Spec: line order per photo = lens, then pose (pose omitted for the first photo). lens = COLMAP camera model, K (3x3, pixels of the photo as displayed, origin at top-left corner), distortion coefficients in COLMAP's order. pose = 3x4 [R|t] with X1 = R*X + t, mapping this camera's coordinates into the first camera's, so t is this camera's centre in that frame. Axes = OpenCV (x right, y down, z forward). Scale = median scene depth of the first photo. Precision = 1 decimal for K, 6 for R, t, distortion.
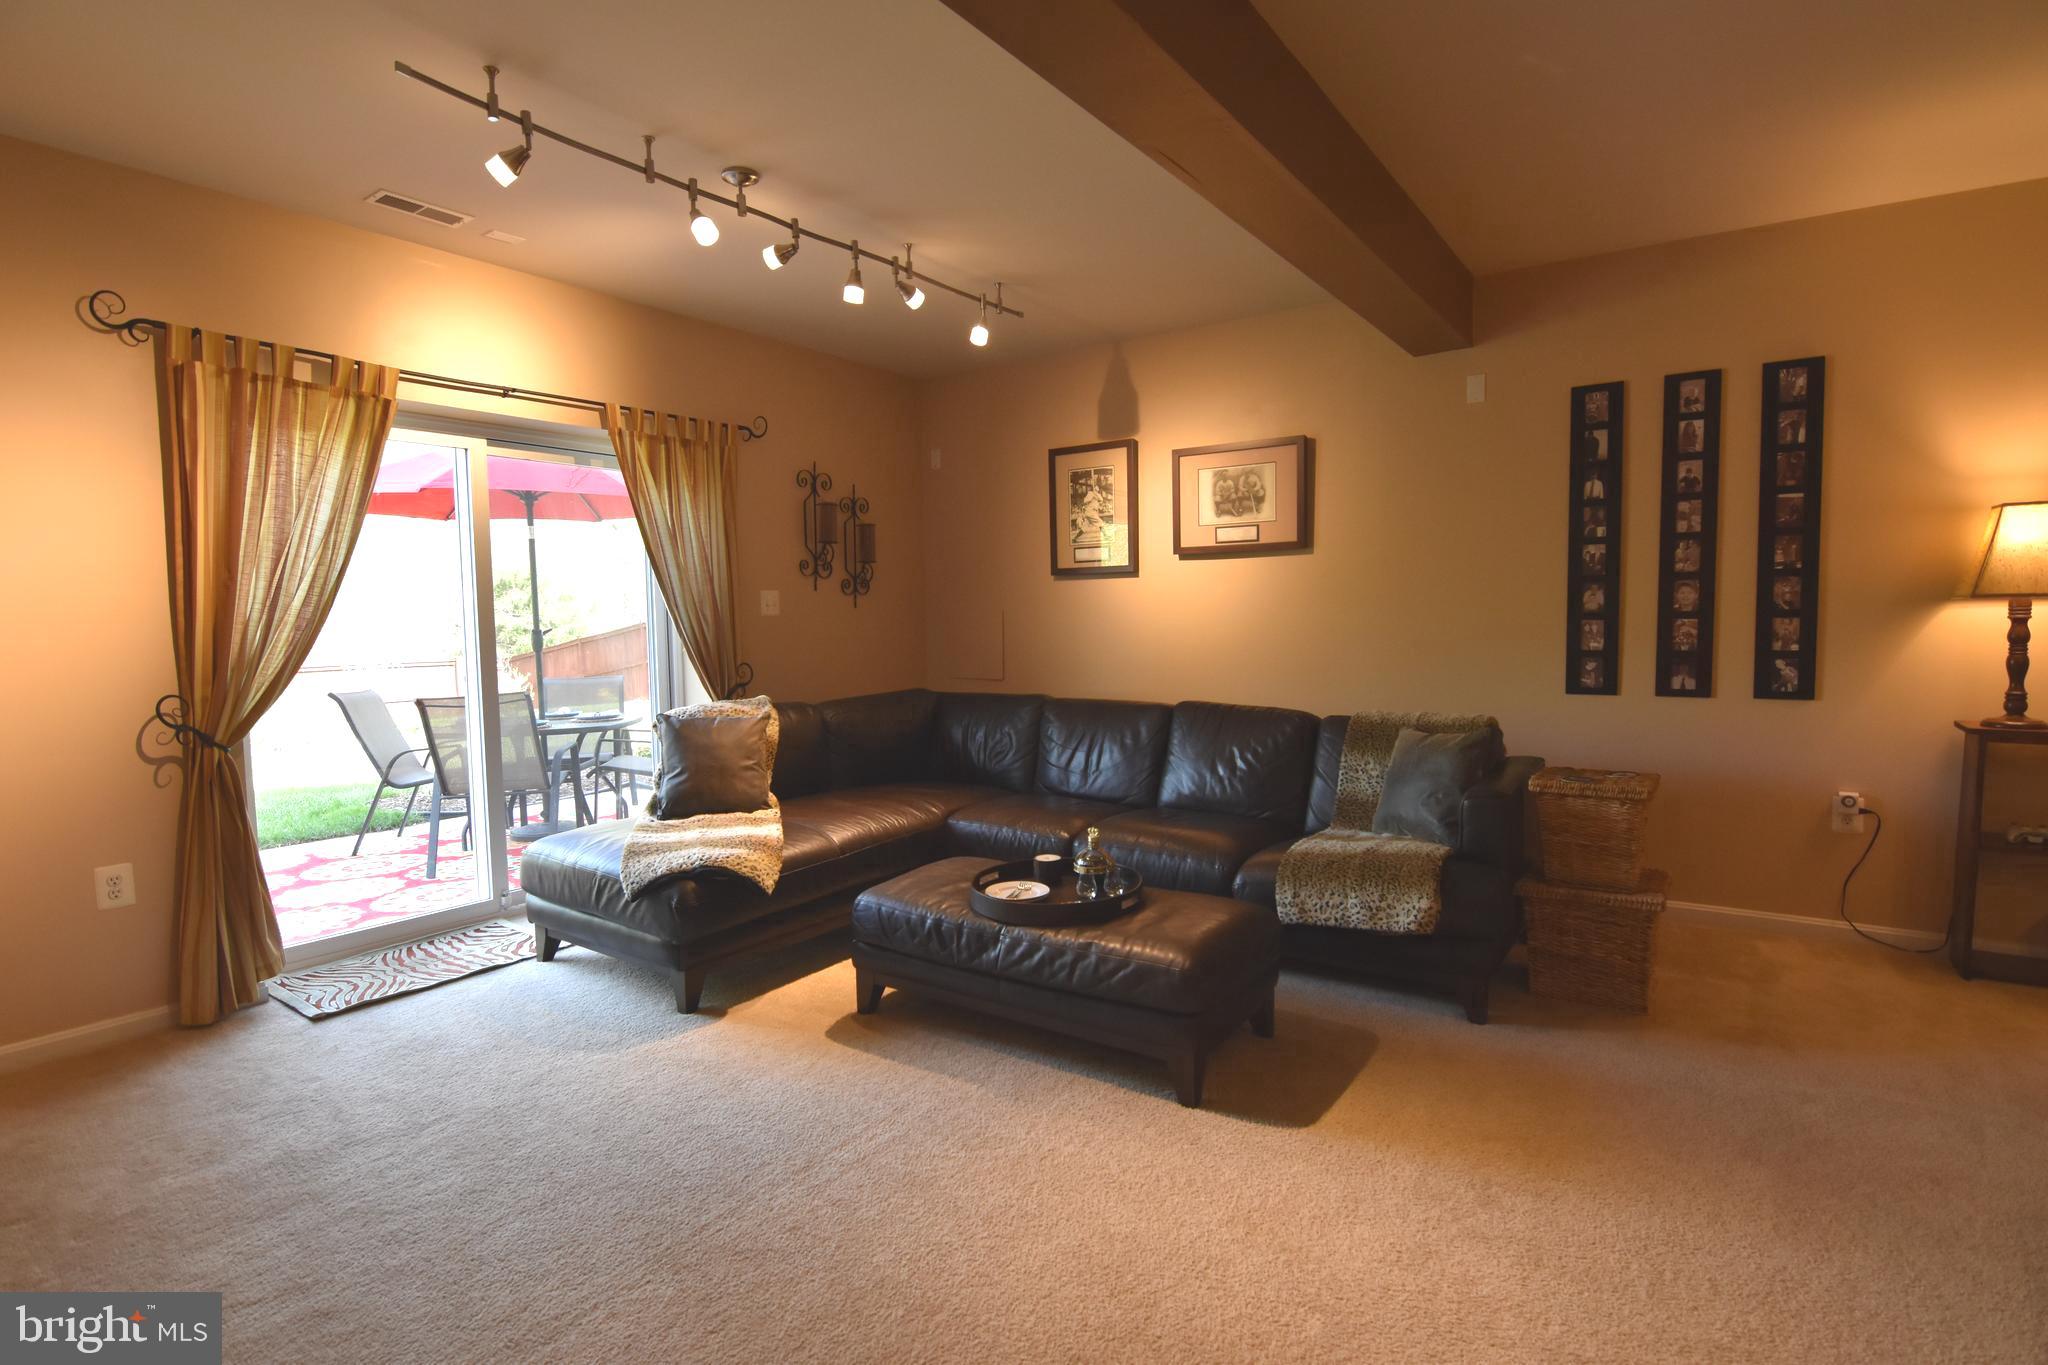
lens RADIAL K [[1006.7, 0, 1023.2], [0, 1006.7, 681.7], [0, 0, 1]] dist [-0.008981, -0.007322]
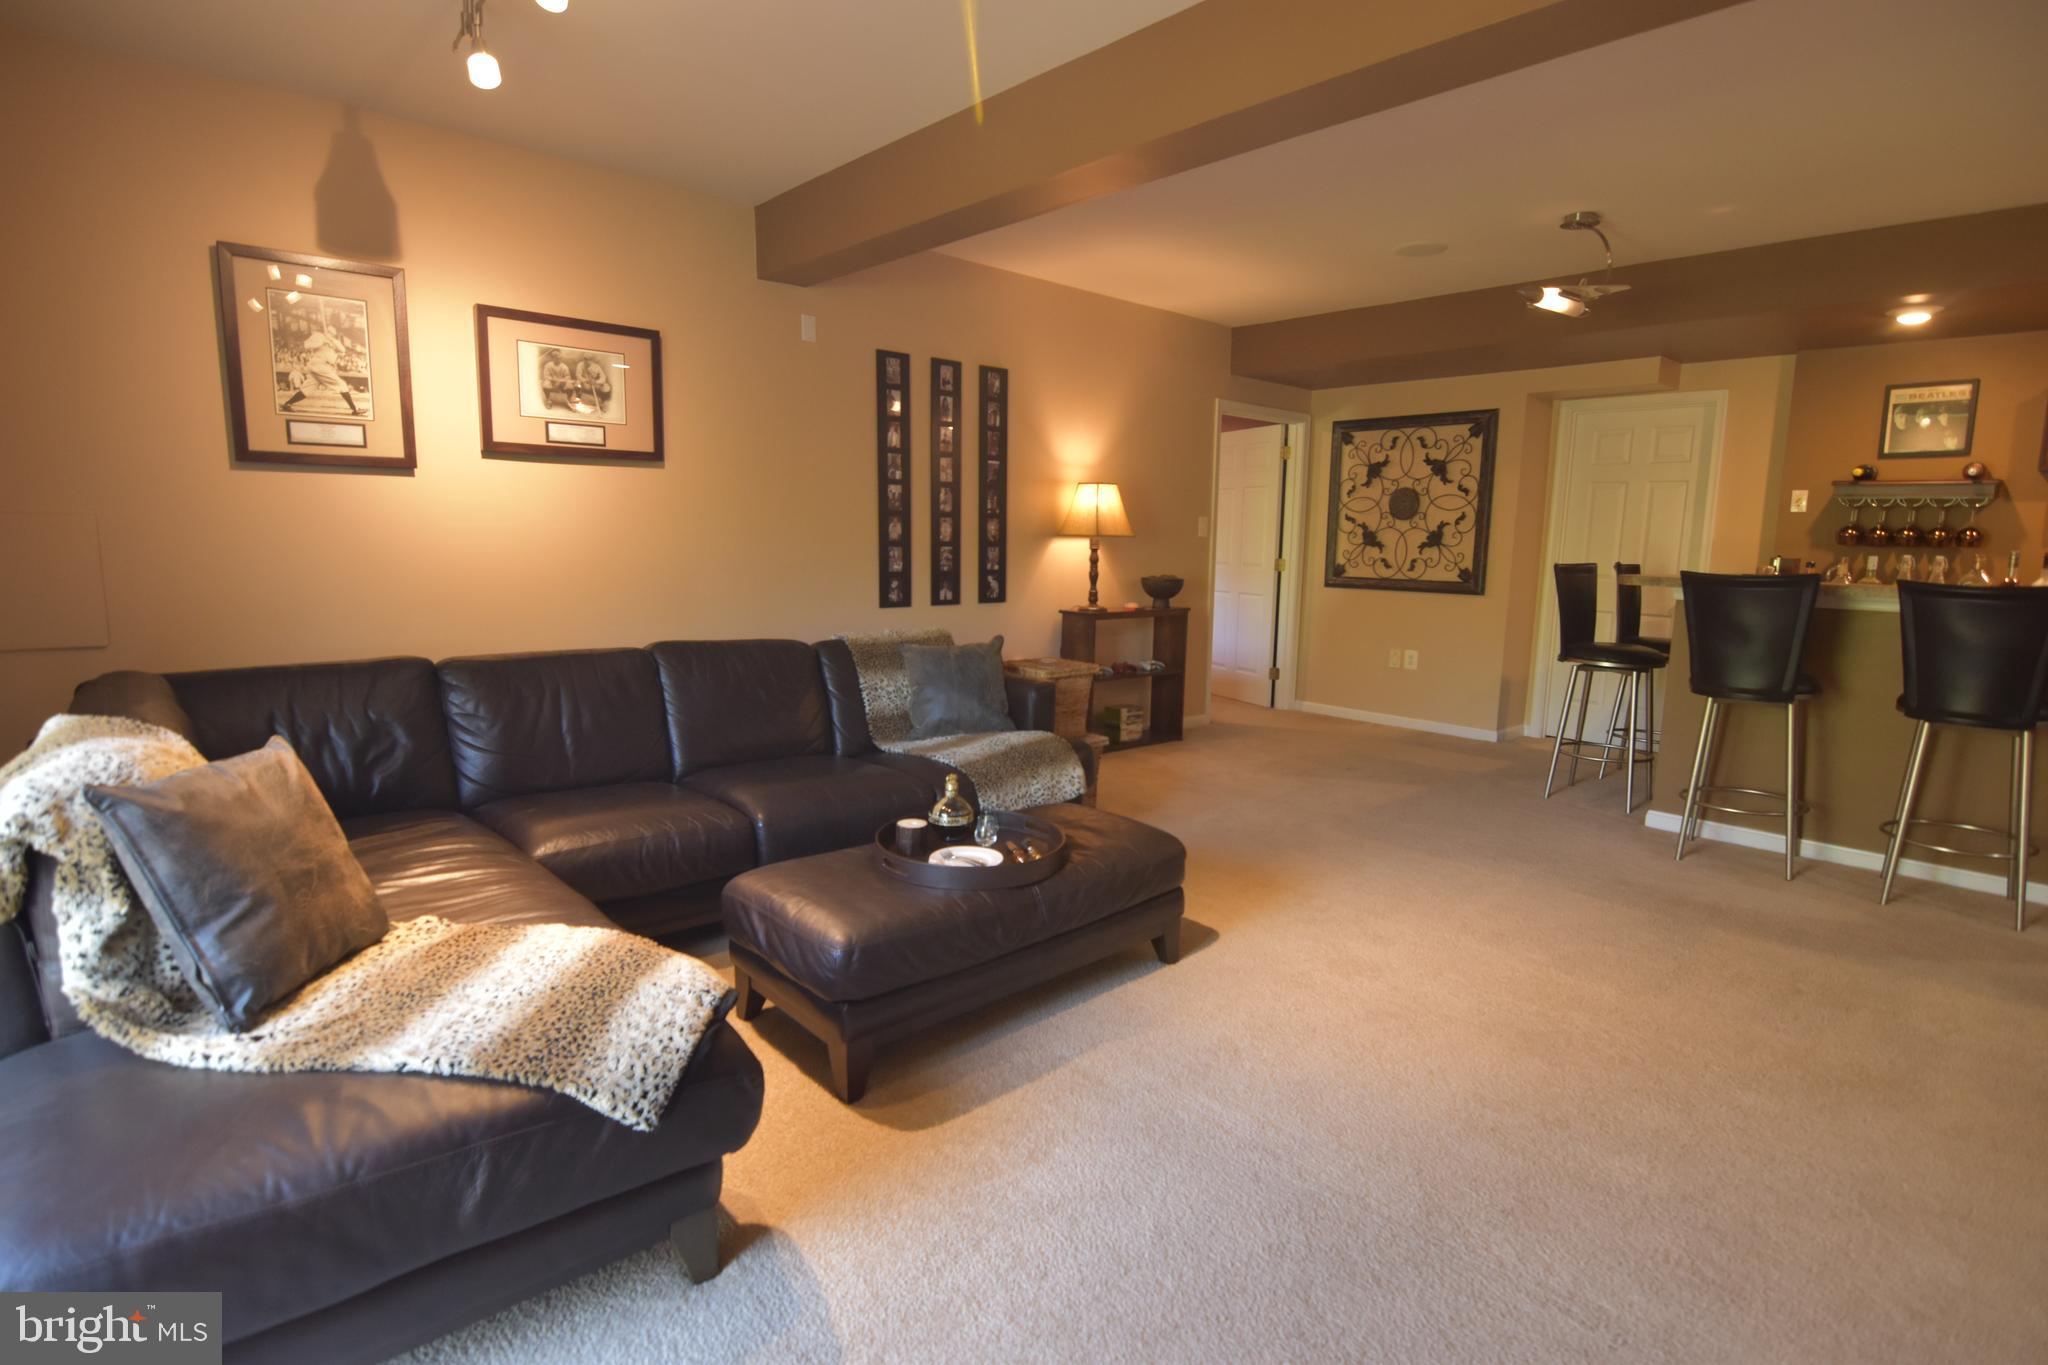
lens RADIAL K [[1006.7, 0, 1032.4], [0, 1006.7, 690.4], [0, 0, 1]] dist [-0.008981, -0.007322]
pose [[0.218235, -0.127857, 0.967484, -0.610995], [0.046785, 0.991611, 0.120492, -0.027678], [-0.974774, 0.018968, 0.222386, 0.561666]]
